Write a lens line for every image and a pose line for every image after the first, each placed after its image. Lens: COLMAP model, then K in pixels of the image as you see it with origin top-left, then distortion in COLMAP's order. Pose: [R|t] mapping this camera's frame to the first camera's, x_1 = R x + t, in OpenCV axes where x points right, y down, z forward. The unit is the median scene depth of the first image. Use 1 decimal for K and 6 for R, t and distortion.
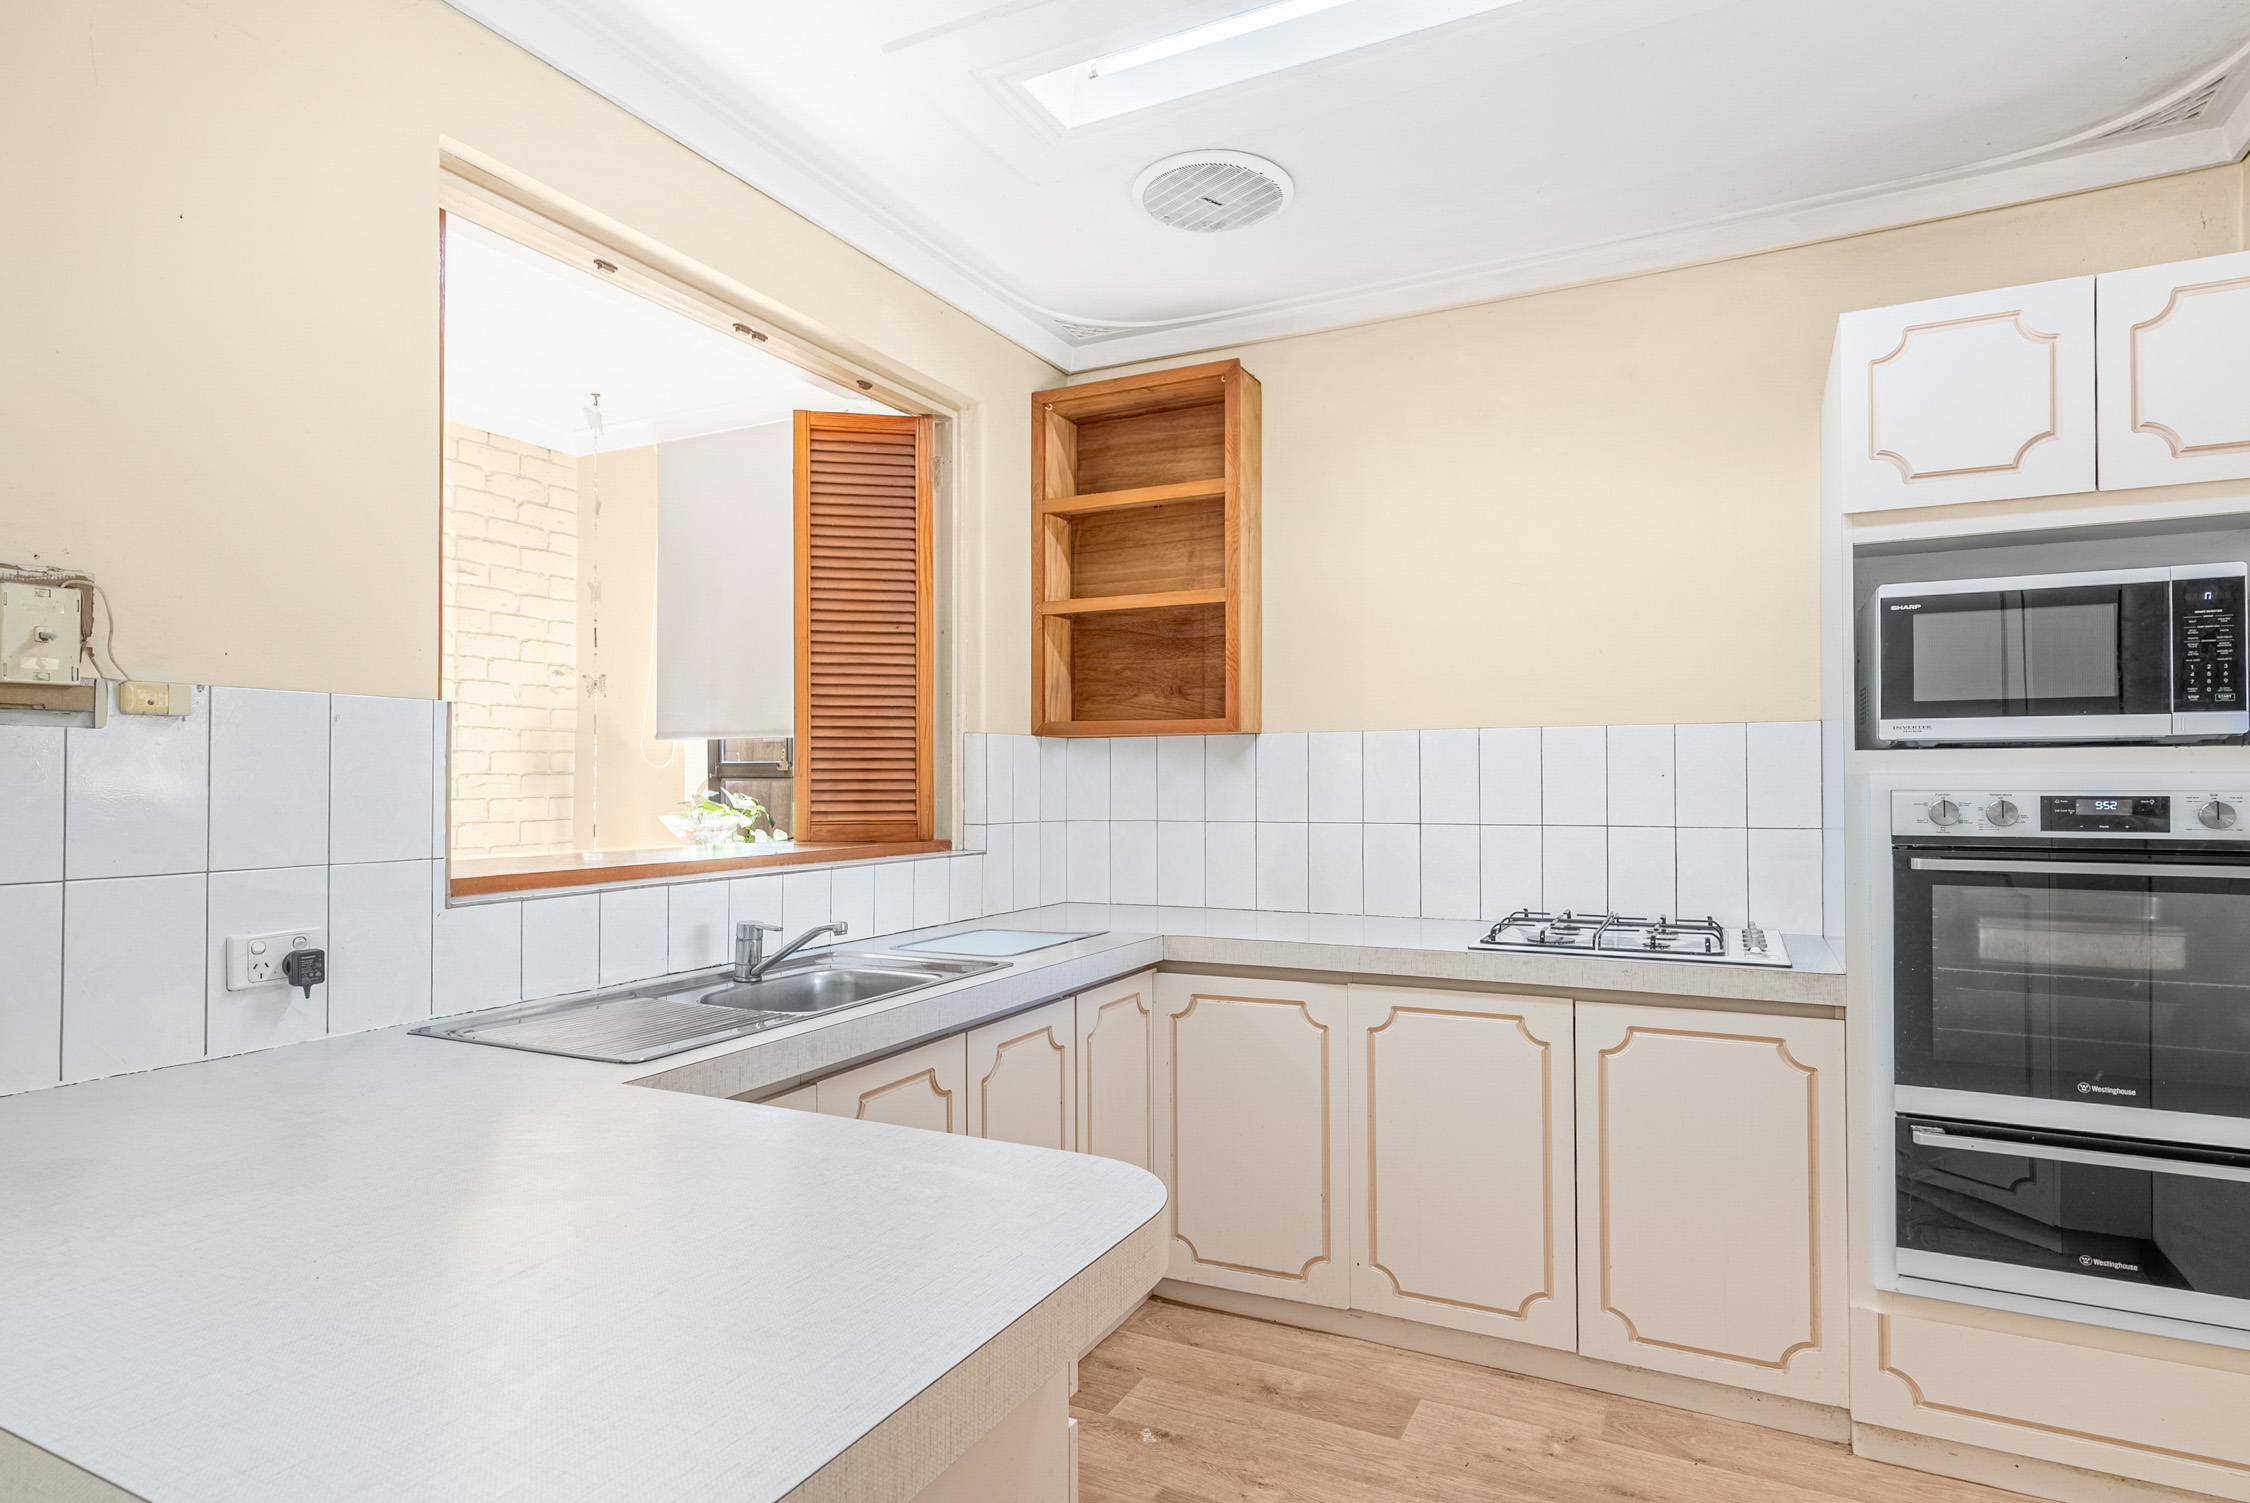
lens RADIAL K [[1165.0, 0, 1109.1], [0, 1165.0, 778.5], [0, 0, 1]] dist [0.003950, 0.000190]
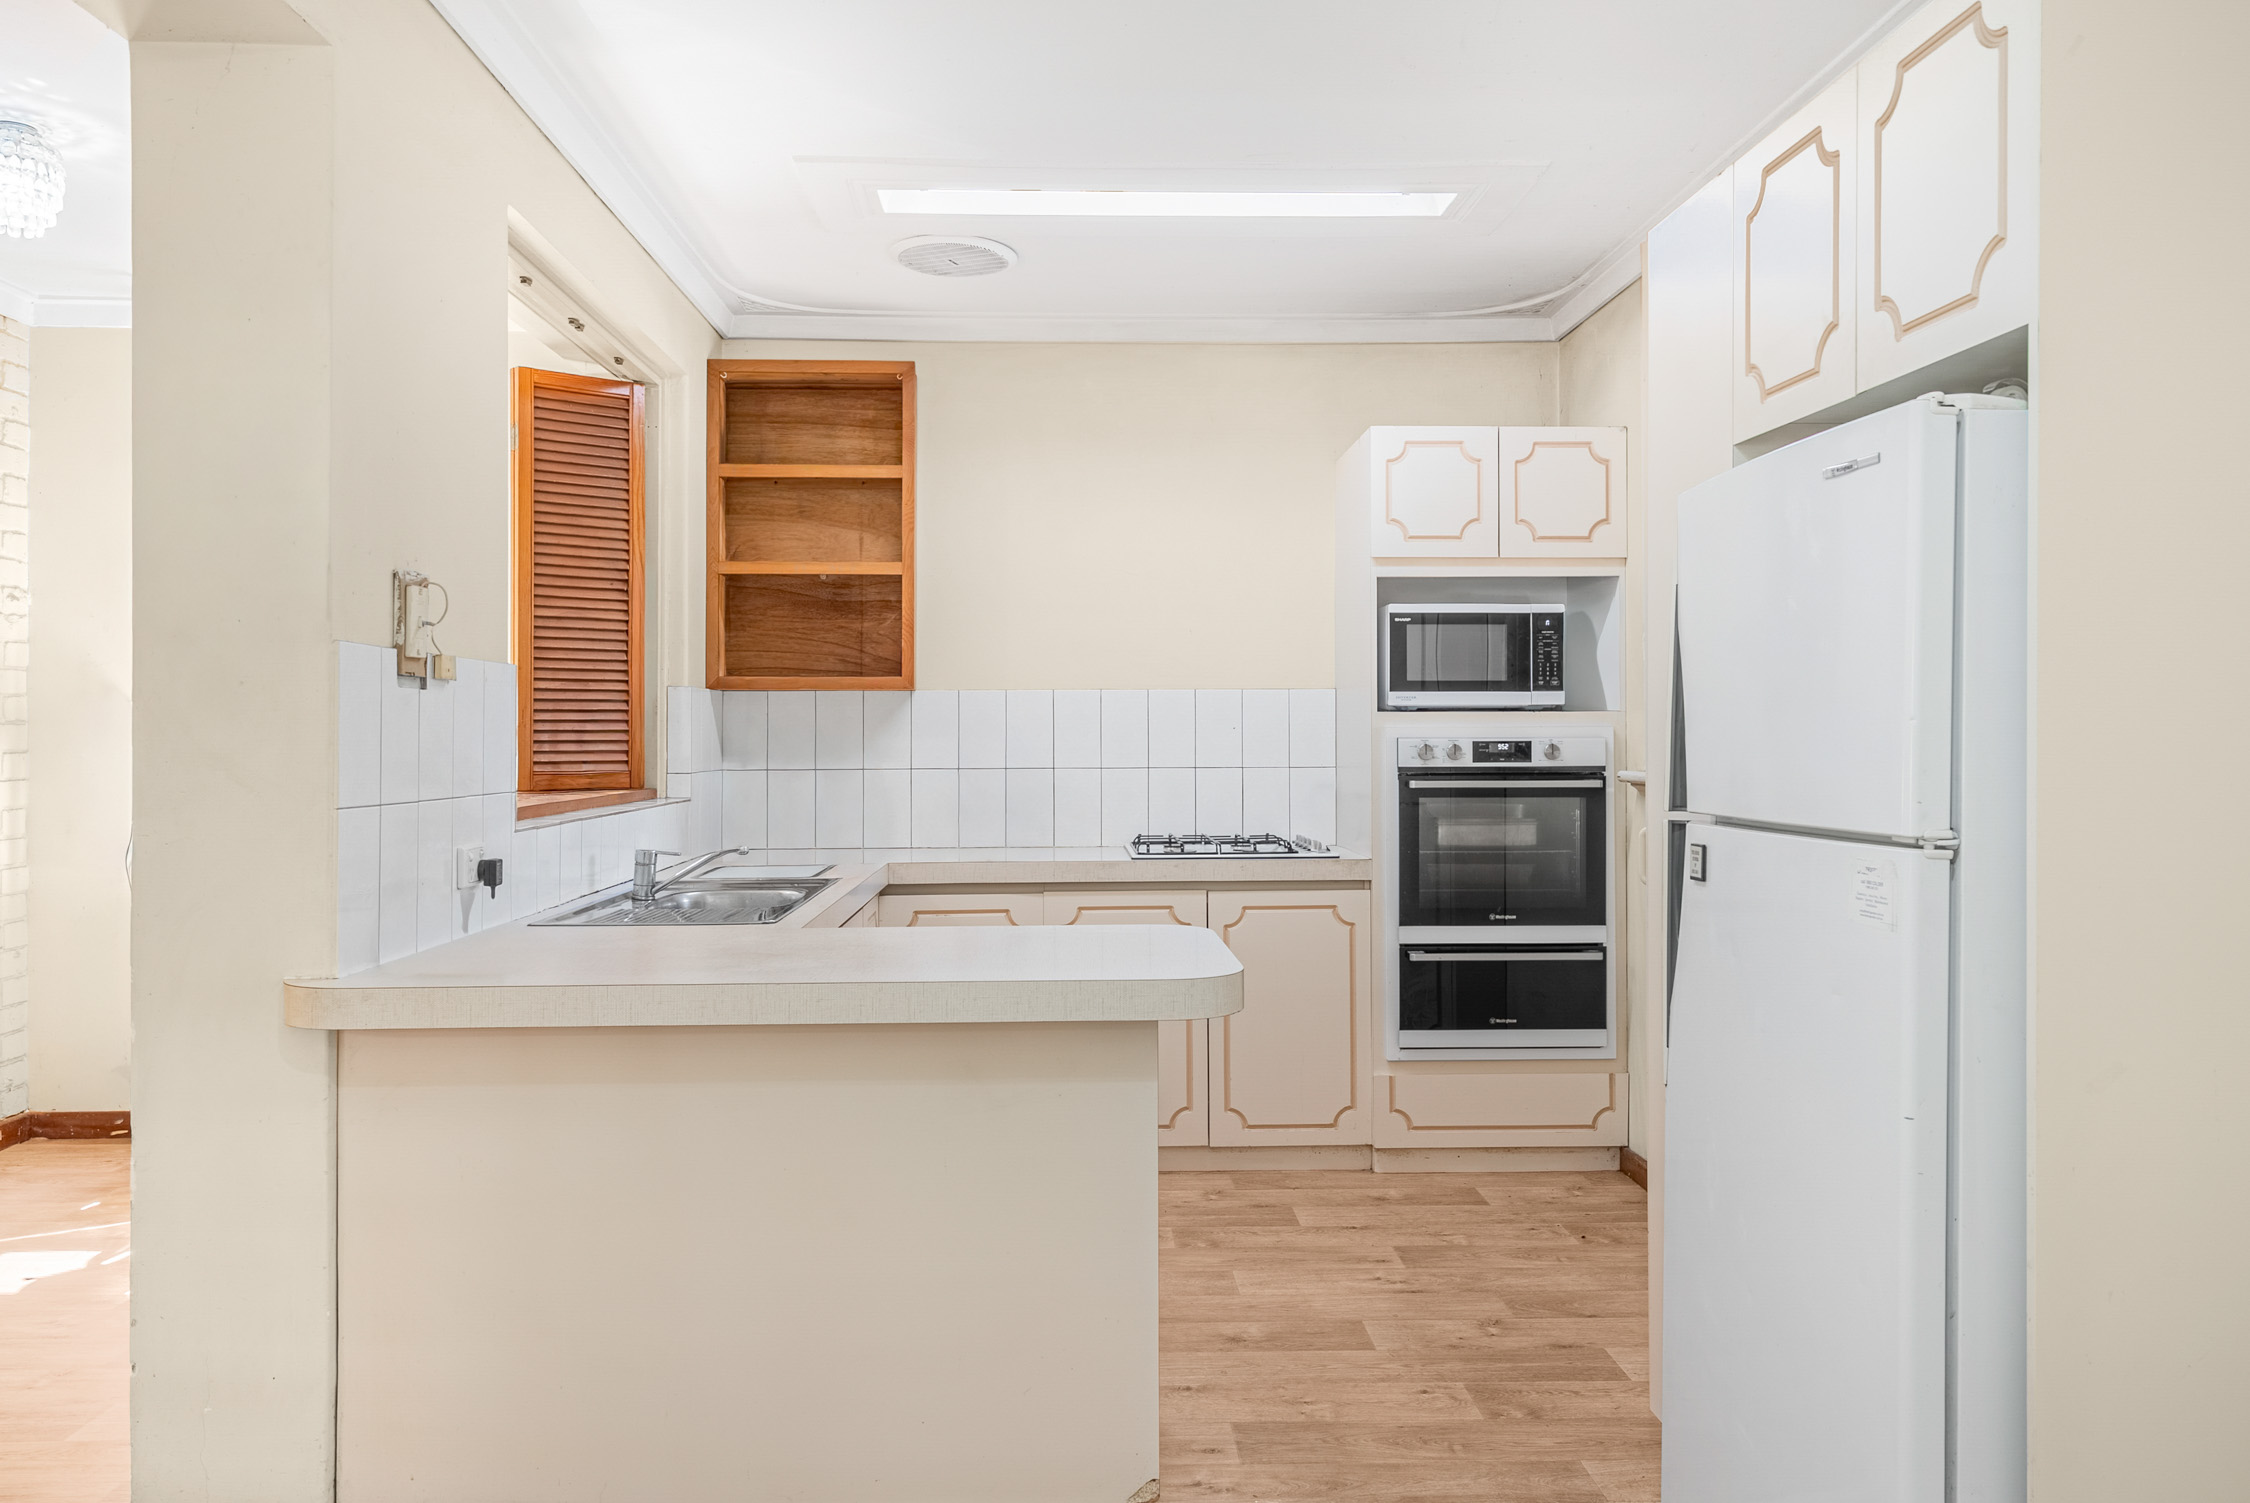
lens RADIAL K [[1636.9, 0, 1127.2], [0, 1636.9, 746.5], [0, 0, 1]] dist [0.010439, 0.003474]
pose [[0.860547, -0.003010, 0.509361, -0.620782], [-0.000855, 0.999973, 0.007354, 0.004793], [-0.509370, -0.006764, 0.860521, -0.573600]]
